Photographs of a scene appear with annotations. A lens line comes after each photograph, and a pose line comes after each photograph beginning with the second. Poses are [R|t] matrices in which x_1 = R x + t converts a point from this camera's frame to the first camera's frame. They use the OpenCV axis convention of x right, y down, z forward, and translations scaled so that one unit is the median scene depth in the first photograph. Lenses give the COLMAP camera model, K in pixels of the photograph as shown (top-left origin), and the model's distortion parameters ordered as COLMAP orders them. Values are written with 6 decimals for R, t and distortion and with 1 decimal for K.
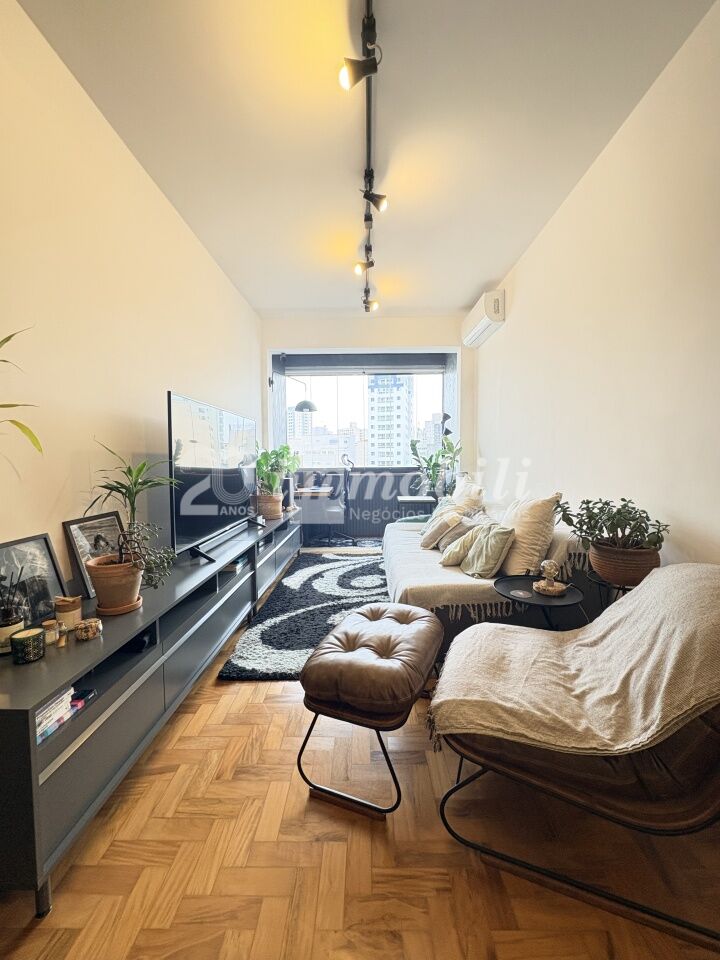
lens RADIAL K [[385.3, 0, 360.0], [0, 385.3, 480.0], [0, 0, 1]] dist [0.000327, -0.000039]
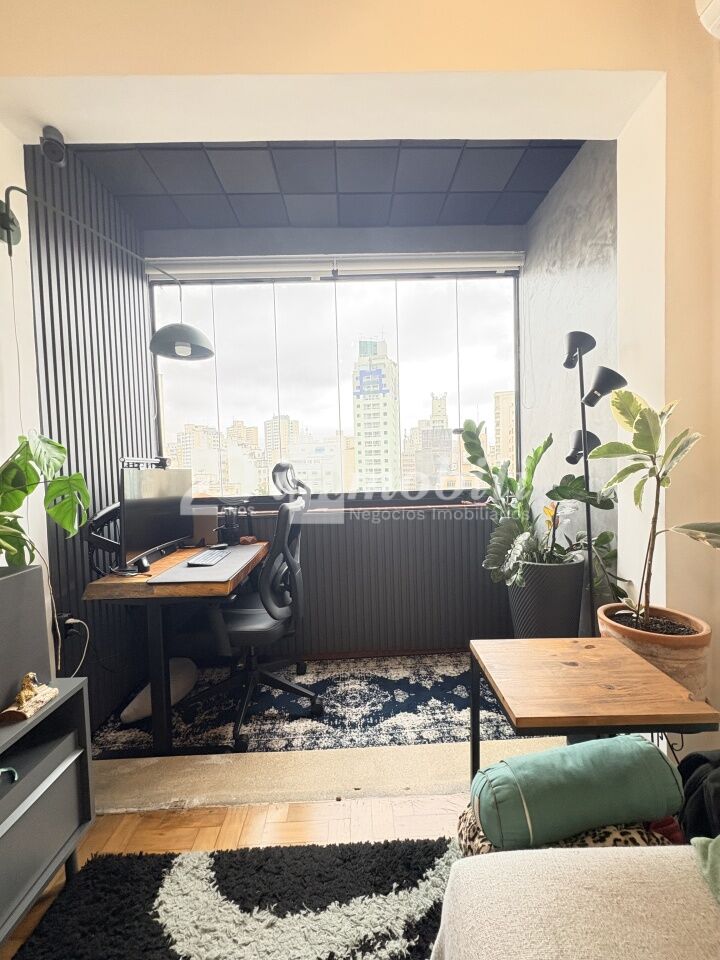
lens RADIAL K [[385.3, 0, 360.0], [0, 385.3, 480.0], [0, 0, 1]] dist [0.000327, -0.000039]
pose [[0.999190, -0.024253, 0.032110, 0.081914], [0.024918, 0.999480, -0.020483, -0.178113], [-0.031596, 0.021266, 0.999274, 2.534225]]
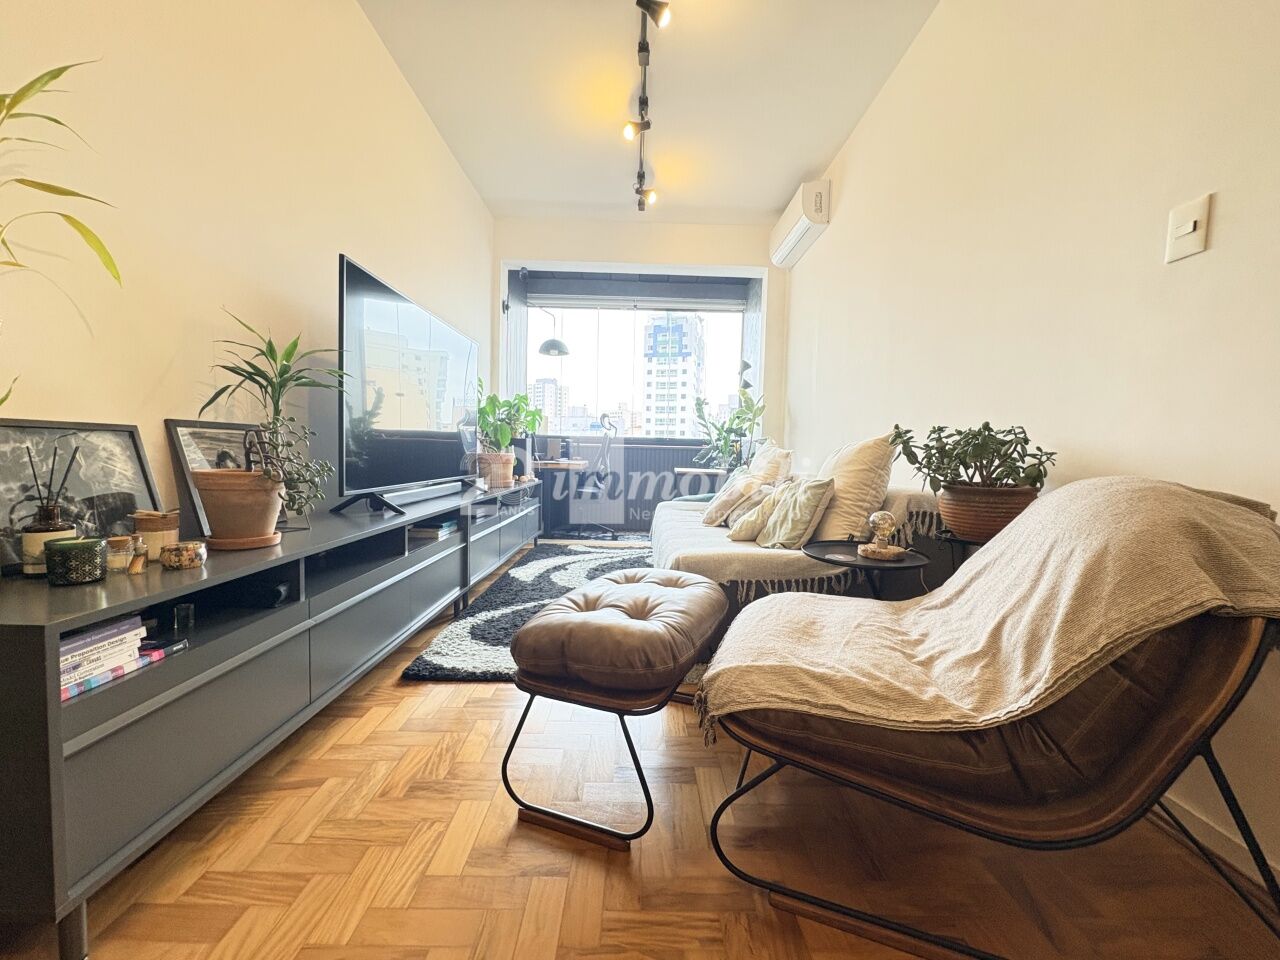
lens RADIAL K [[513.8, 0, 642.1], [0, 513.8, 482.2], [0, 0, 1]] dist [0.000327, -0.000039]
pose [[0.999149, 0.032973, 0.024795, 0.041350], [-0.033060, 0.999449, 0.003098, 0.221402], [-0.024679, -0.003916, 0.999688, 0.105823]]
